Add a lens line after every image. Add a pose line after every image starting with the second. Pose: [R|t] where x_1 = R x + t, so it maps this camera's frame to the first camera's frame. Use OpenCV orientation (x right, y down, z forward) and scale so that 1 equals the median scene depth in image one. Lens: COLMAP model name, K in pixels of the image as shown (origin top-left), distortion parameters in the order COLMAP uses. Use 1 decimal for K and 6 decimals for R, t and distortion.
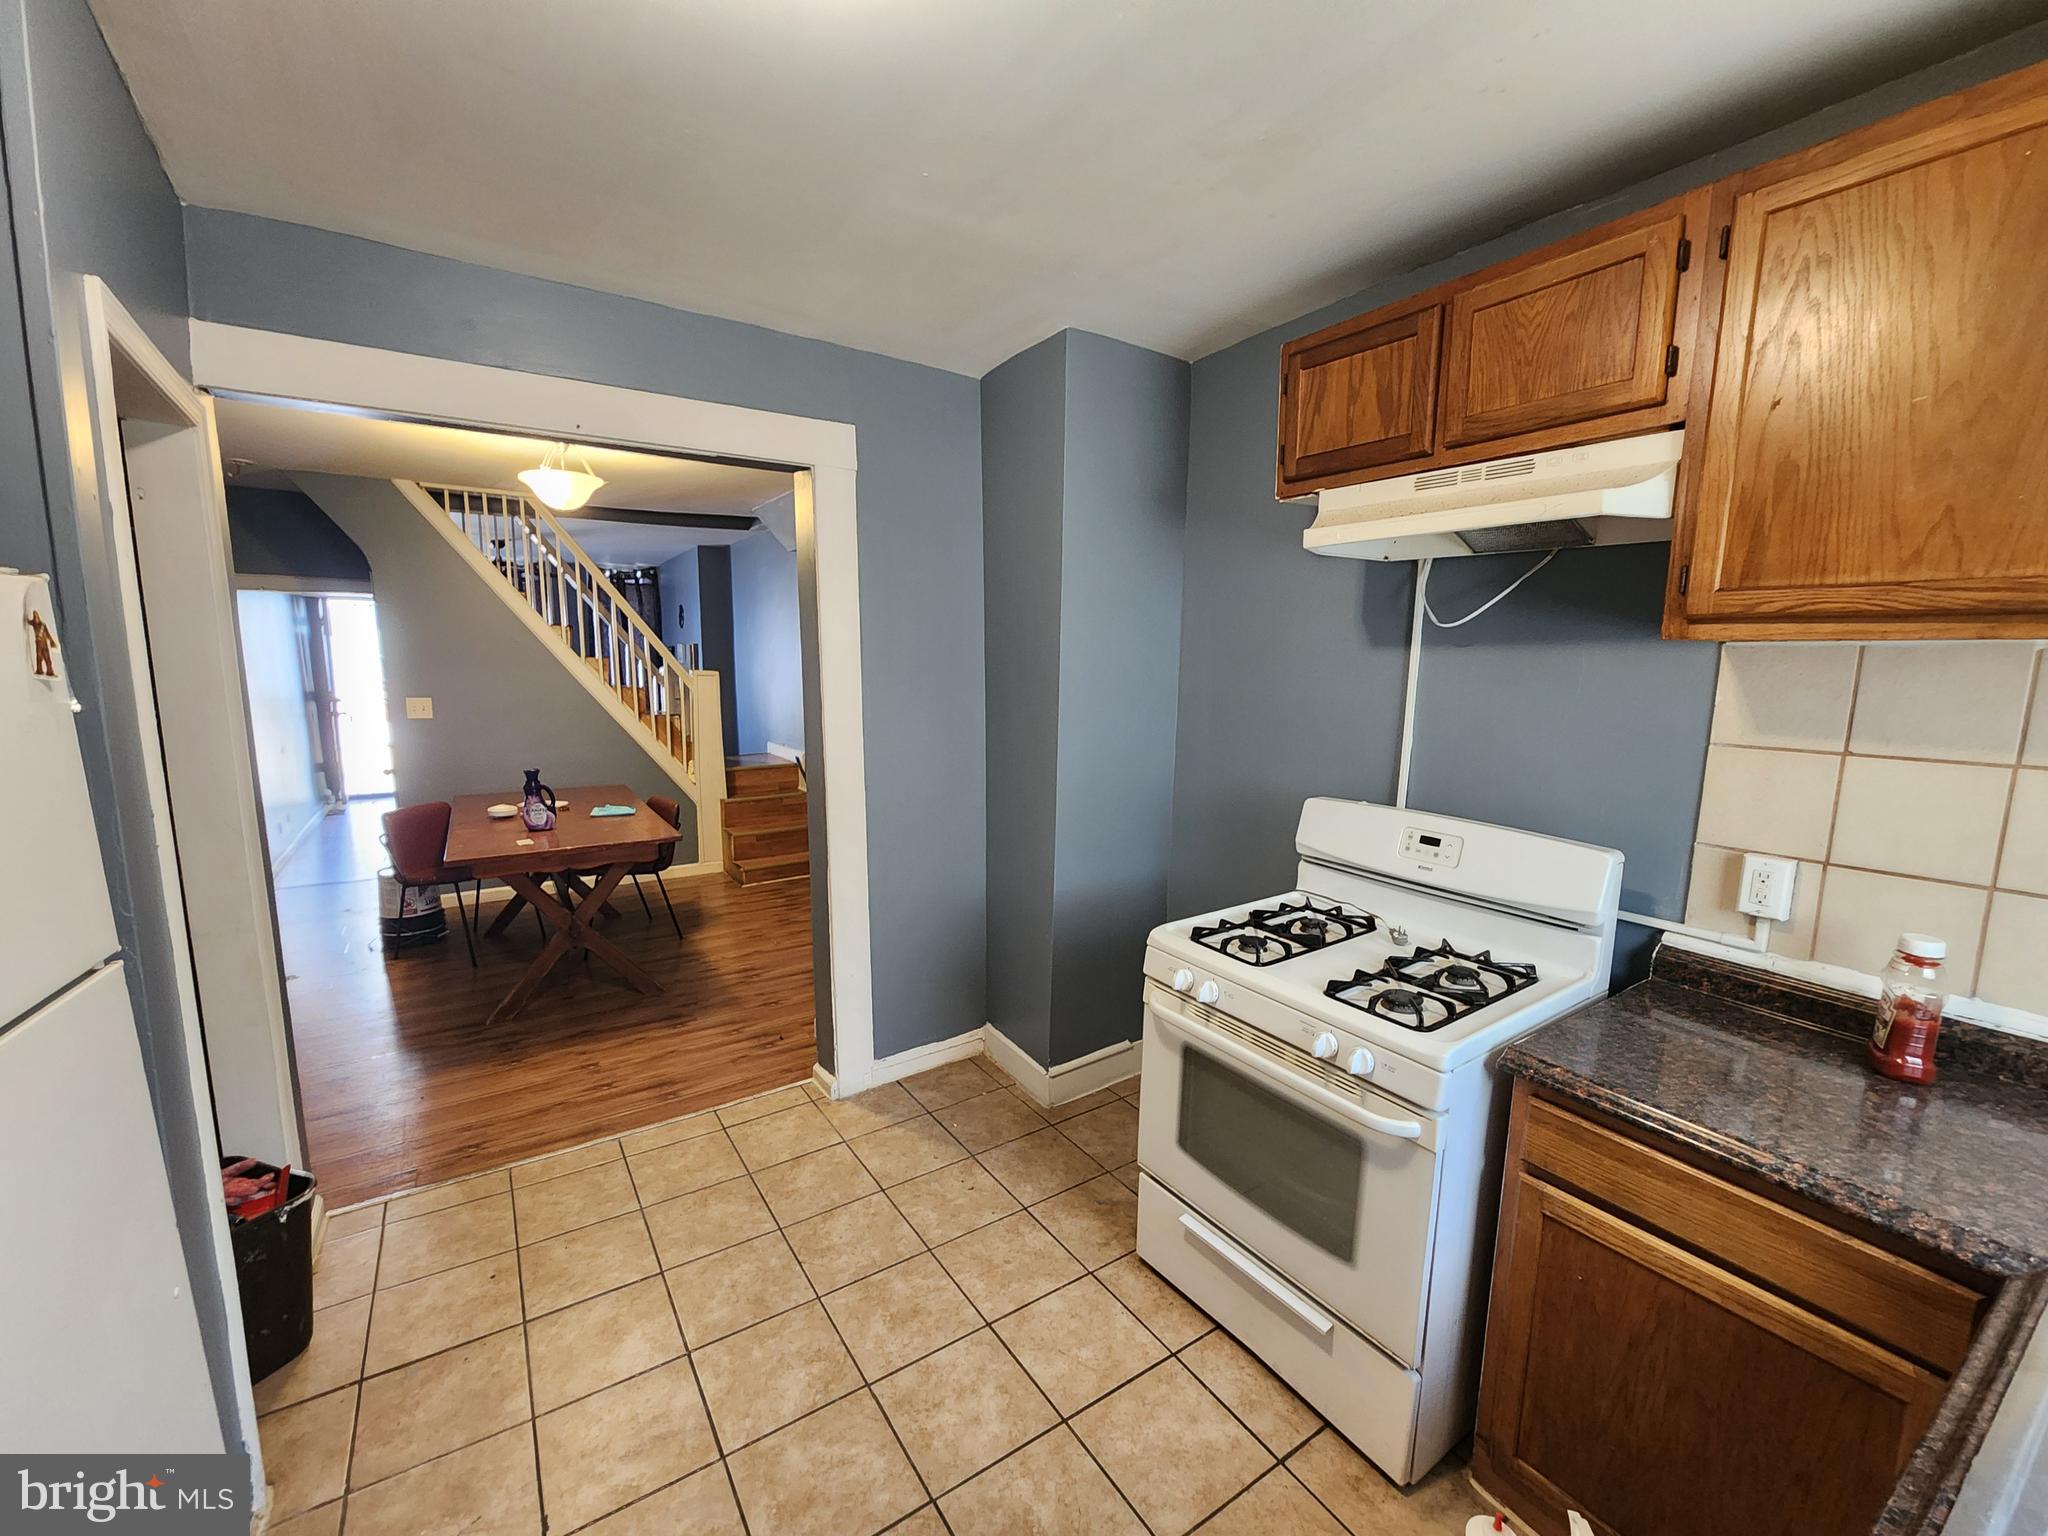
lens RADIAL K [[844.0, 0, 1029.6], [0, 844.0, 784.2], [0, 0, 1]] dist [-0.001850, 0.001403]
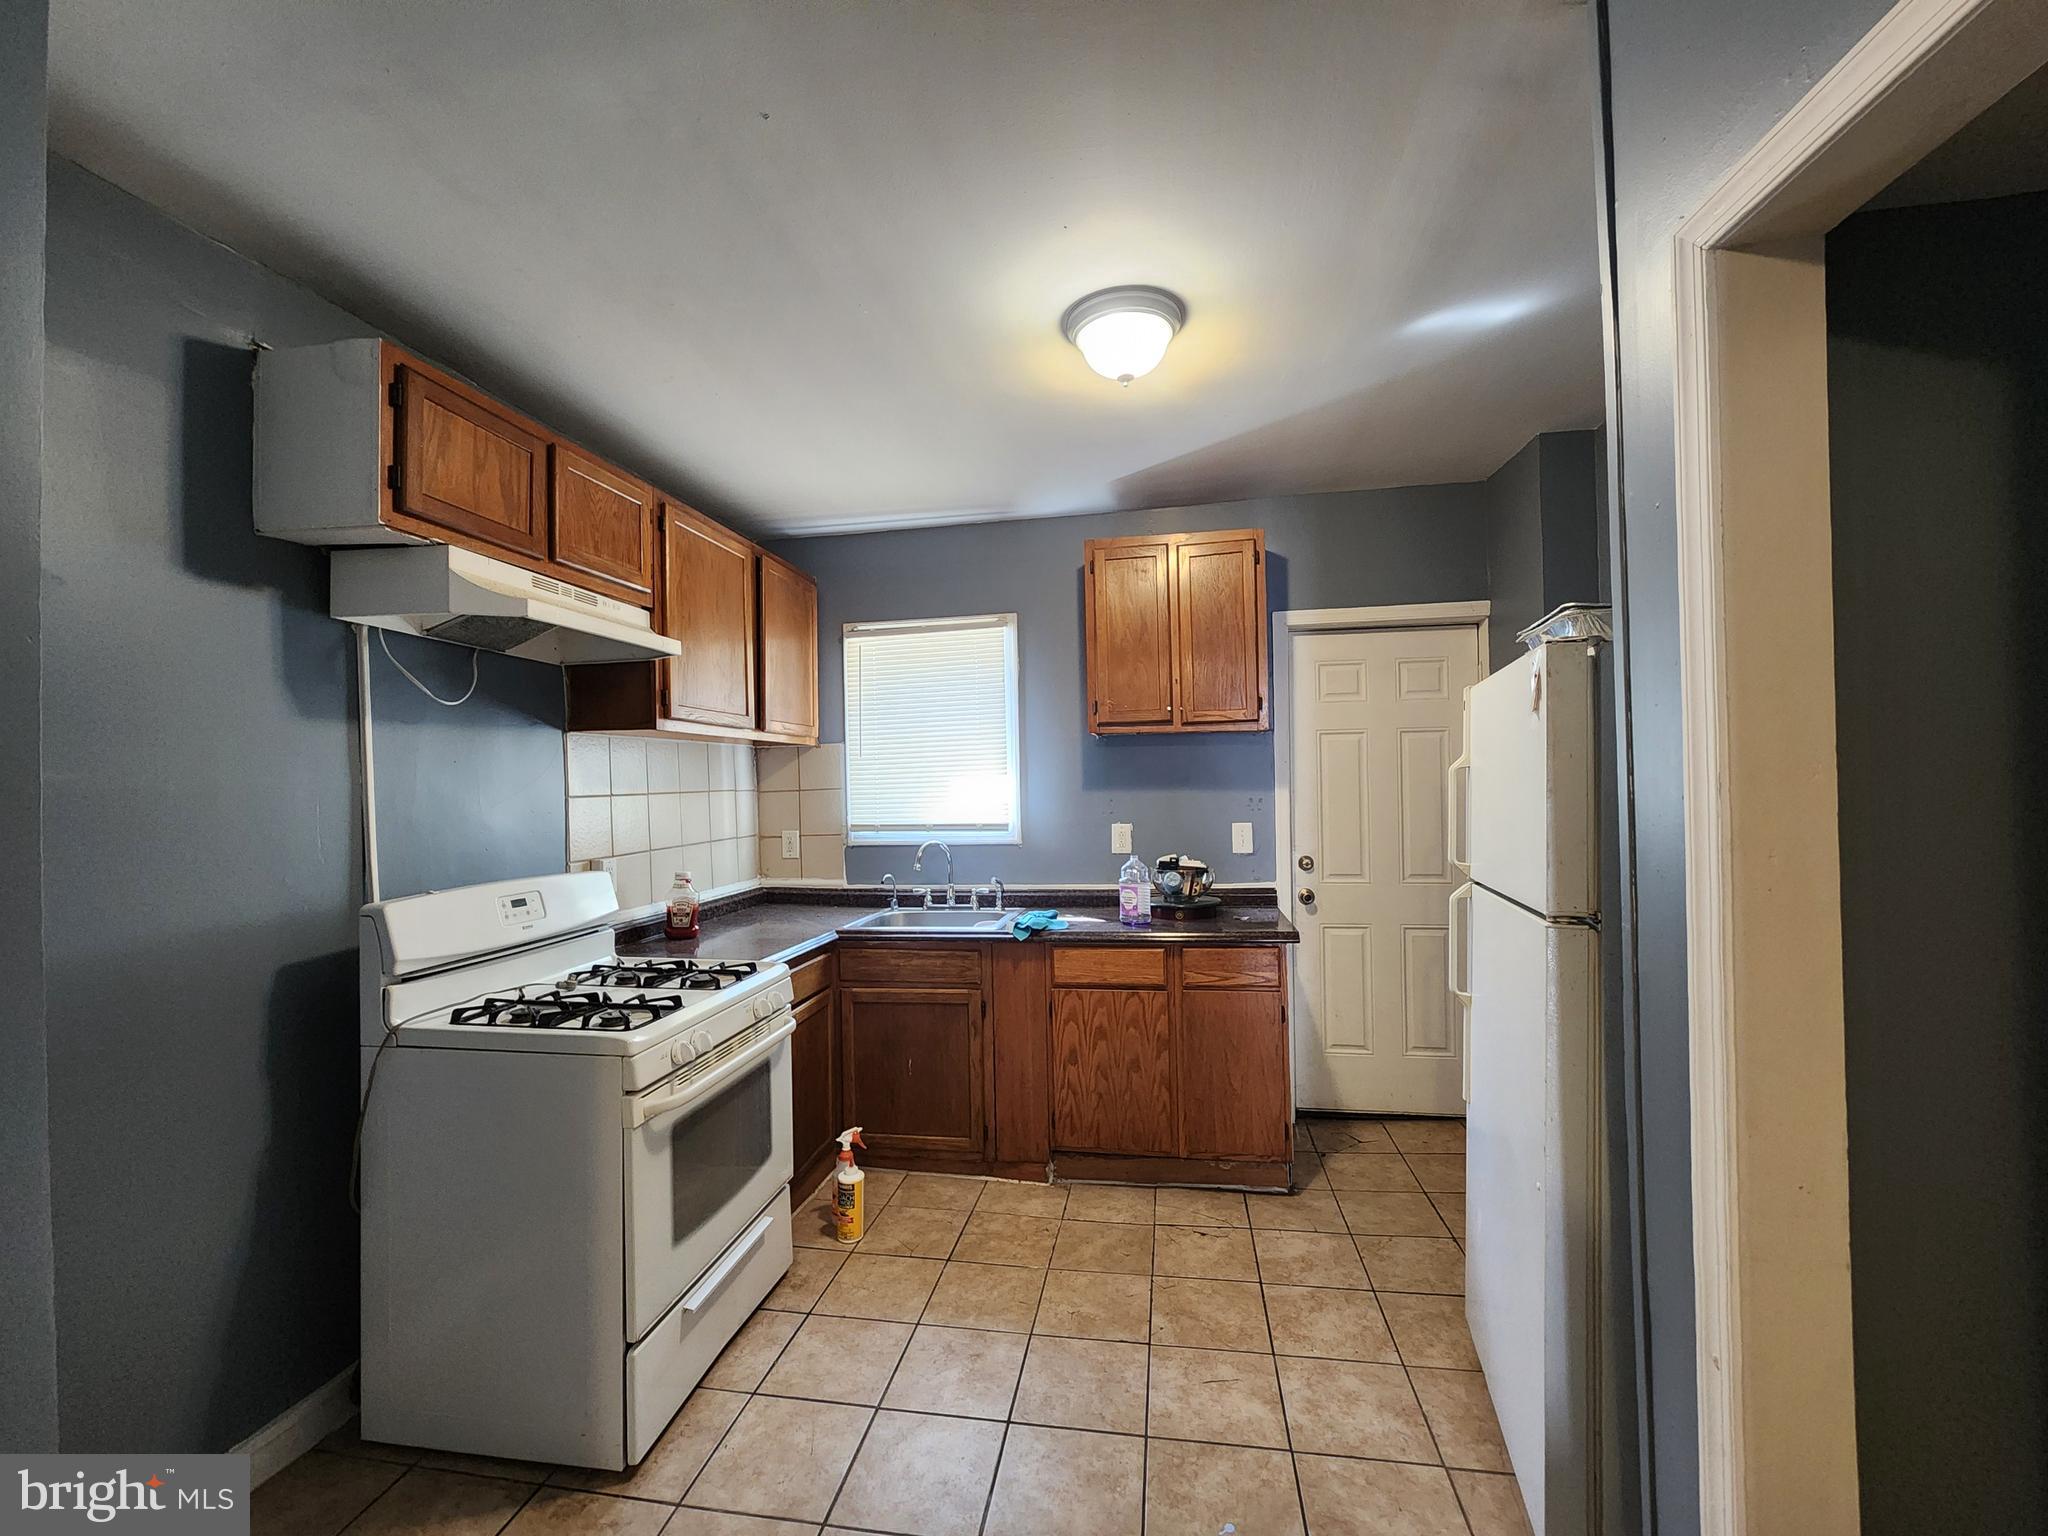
lens RADIAL K [[844.0, 0, 1033.3], [0, 844.0, 777.1], [0, 0, 1]] dist [-0.001850, 0.001403]
pose [[-0.730015, 0.004940, 0.683413, -0.755609], [0.116250, 0.986299, 0.117048, -0.143176], [-0.673471, 0.164894, -0.720587, 1.330891]]
